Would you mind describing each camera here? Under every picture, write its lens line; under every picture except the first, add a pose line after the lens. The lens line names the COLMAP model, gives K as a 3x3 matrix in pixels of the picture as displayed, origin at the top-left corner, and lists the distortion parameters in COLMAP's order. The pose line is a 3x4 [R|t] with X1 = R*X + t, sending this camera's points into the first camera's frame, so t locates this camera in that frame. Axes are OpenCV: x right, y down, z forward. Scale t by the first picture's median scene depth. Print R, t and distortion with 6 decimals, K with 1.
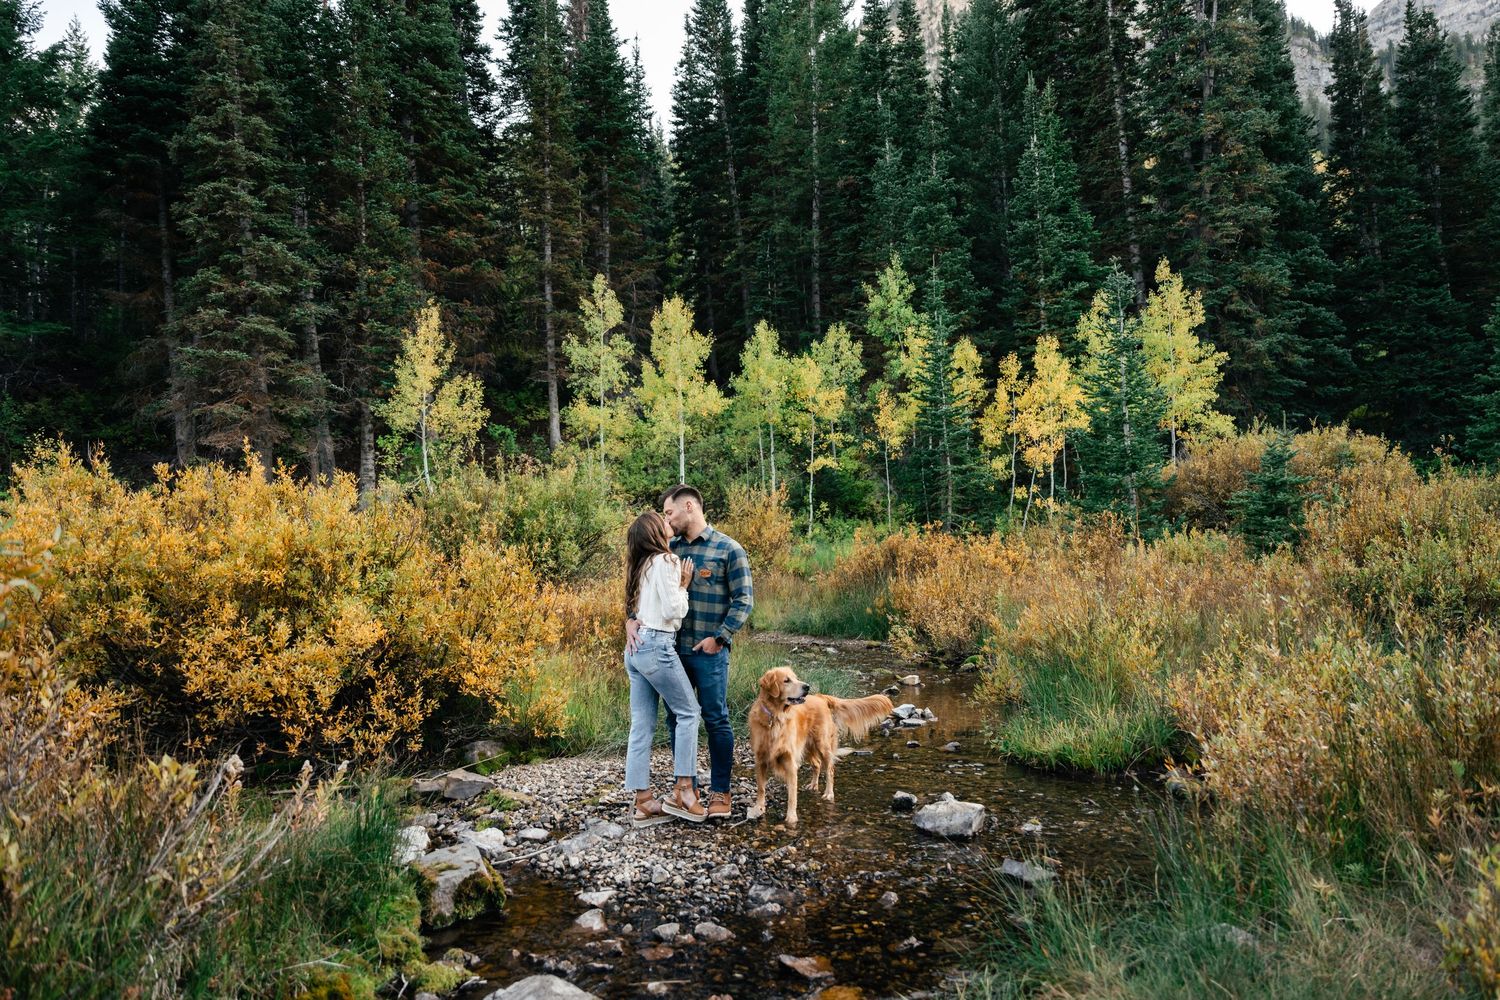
lens RADIAL K [[1081.4, 0, 767.0], [0, 1081.4, 494.5], [0, 0, 1]] dist [0.002600, 0.007452]
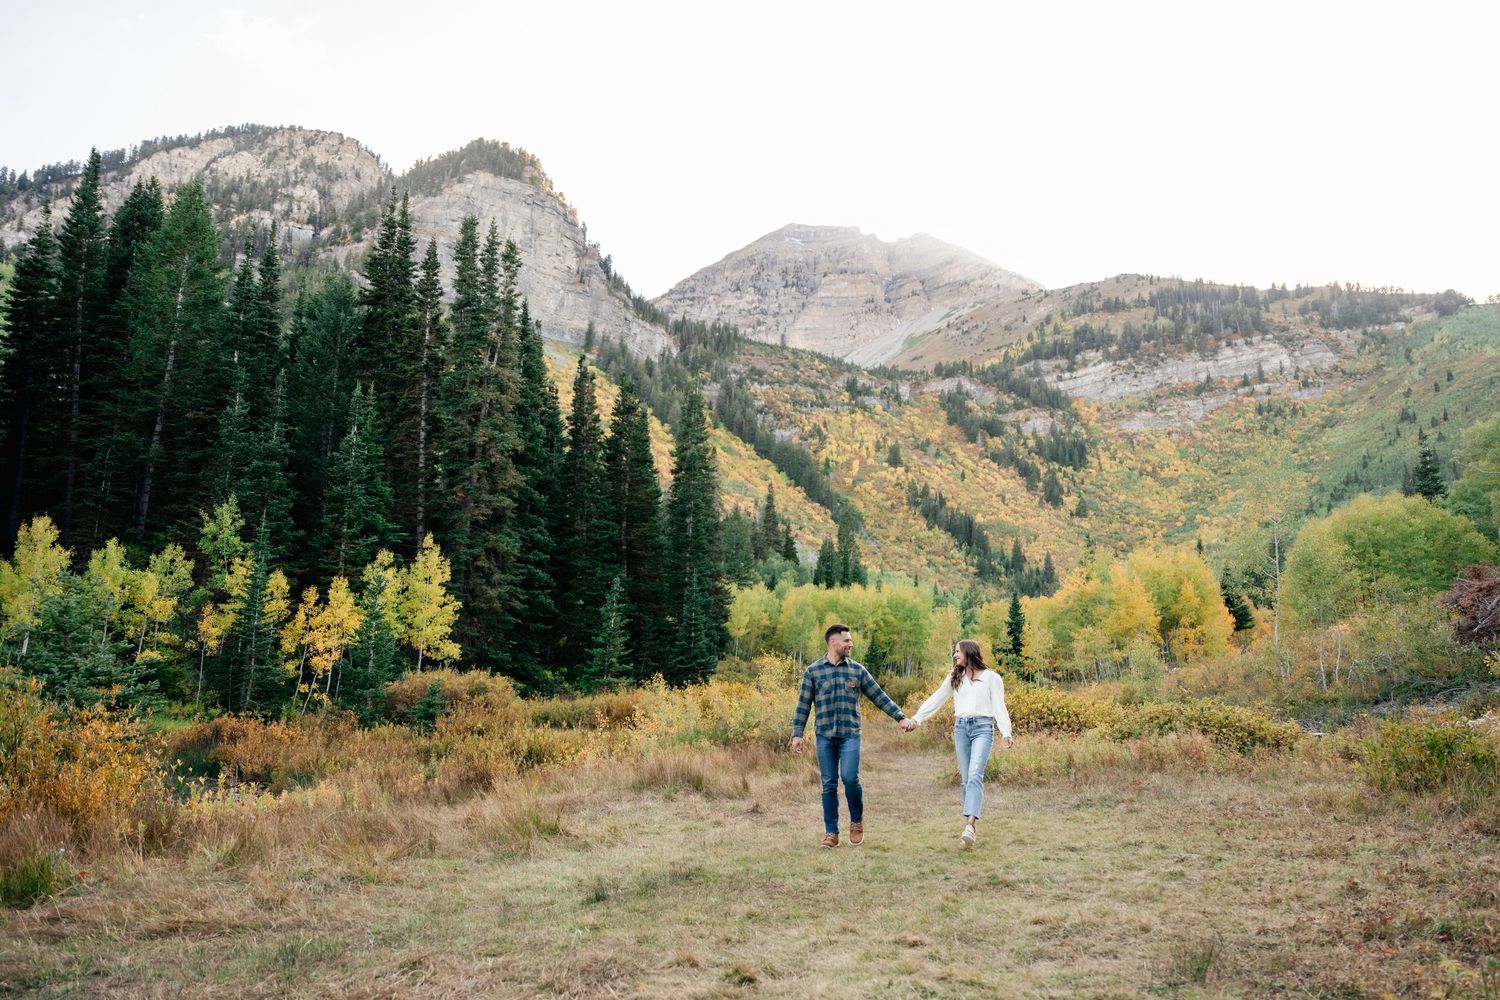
lens RADIAL K [[1081.4, 0, 767.0], [0, 1081.4, 494.5], [0, 0, 1]] dist [0.002600, 0.007452]
pose [[0.807672, 0.170013, 0.564590, -0.113277], [-0.075926, 0.979545, -0.186352, -0.030117], [-0.584724, 0.107644, 0.804059, -0.496149]]
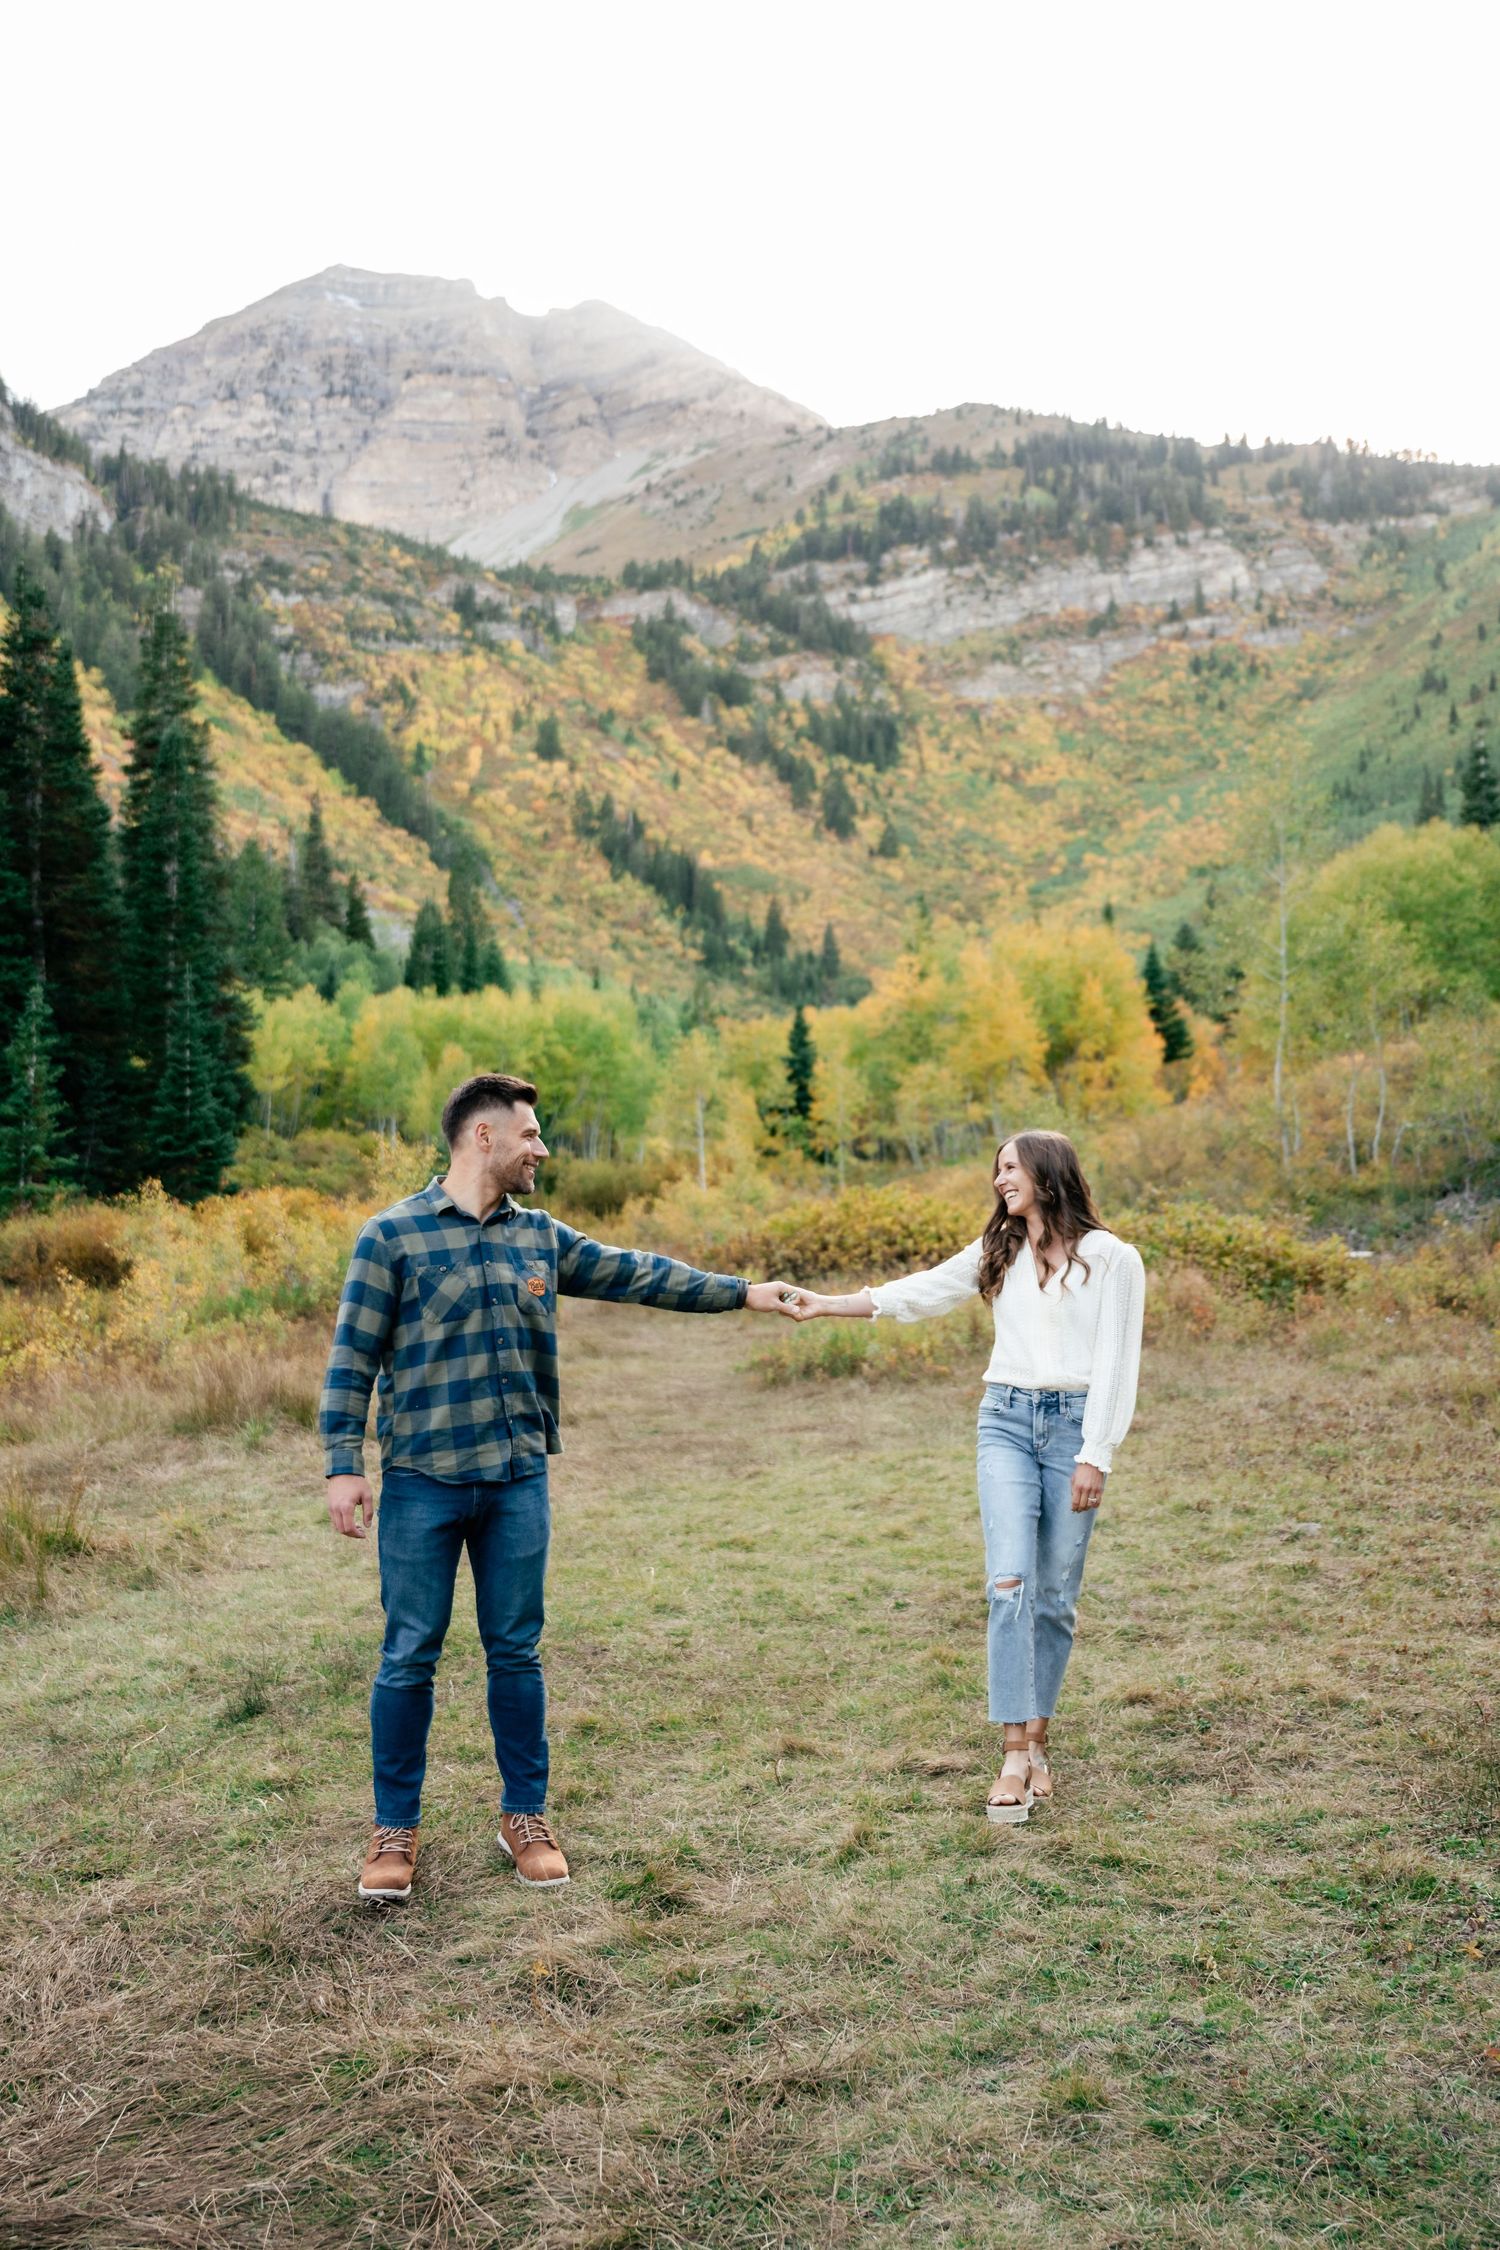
lens RADIAL K [[2023.9, 0, 734.8], [0, 2023.9, 1102.4], [0, 0, 1]] dist [0.002764, 0.003735]
pose [[0.671154, 0.070858, 0.737923, -0.114347], [-0.041530, 0.997452, -0.058007, -0.030990], [-0.740153, 0.008286, 0.672387, -0.492891]]
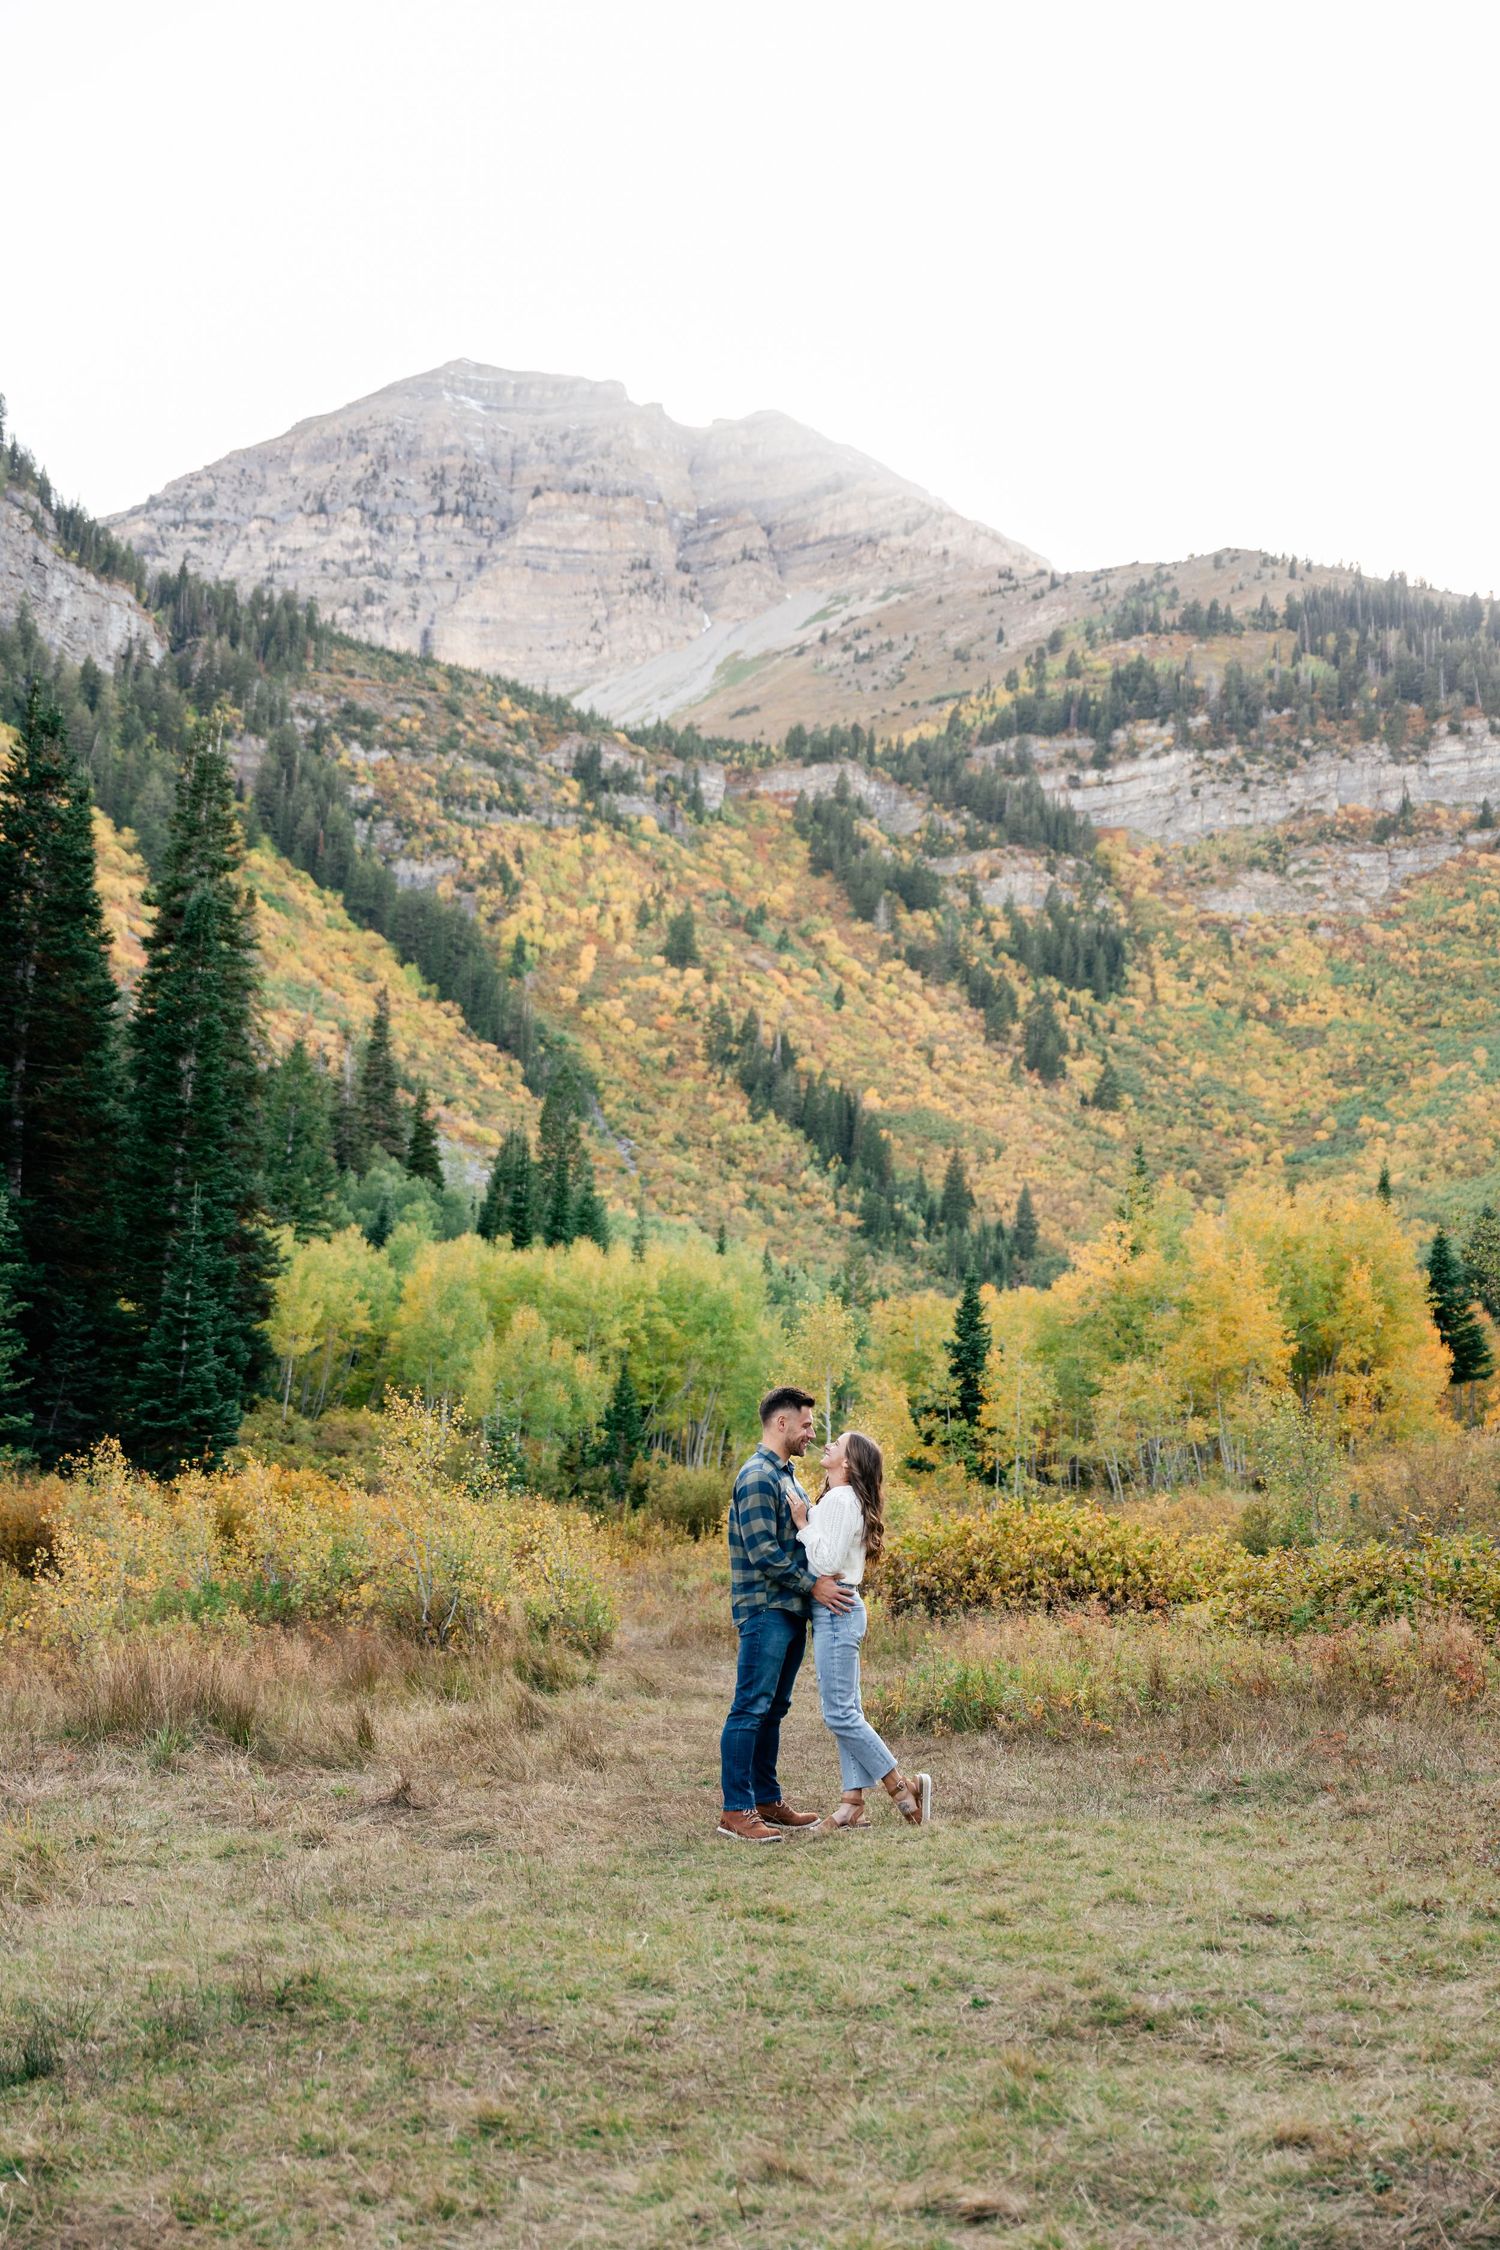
lens RADIAL K [[2590.8, 0, 740.3], [0, 2590.8, 1117.1], [0, 0, 1]] dist [0.008917, -0.012328]
pose [[0.708602, 0.187583, 0.680217, -0.112463], [-0.101055, 0.981057, -0.165274, -0.030009], [-0.698334, 0.048374, 0.714135, -0.492601]]
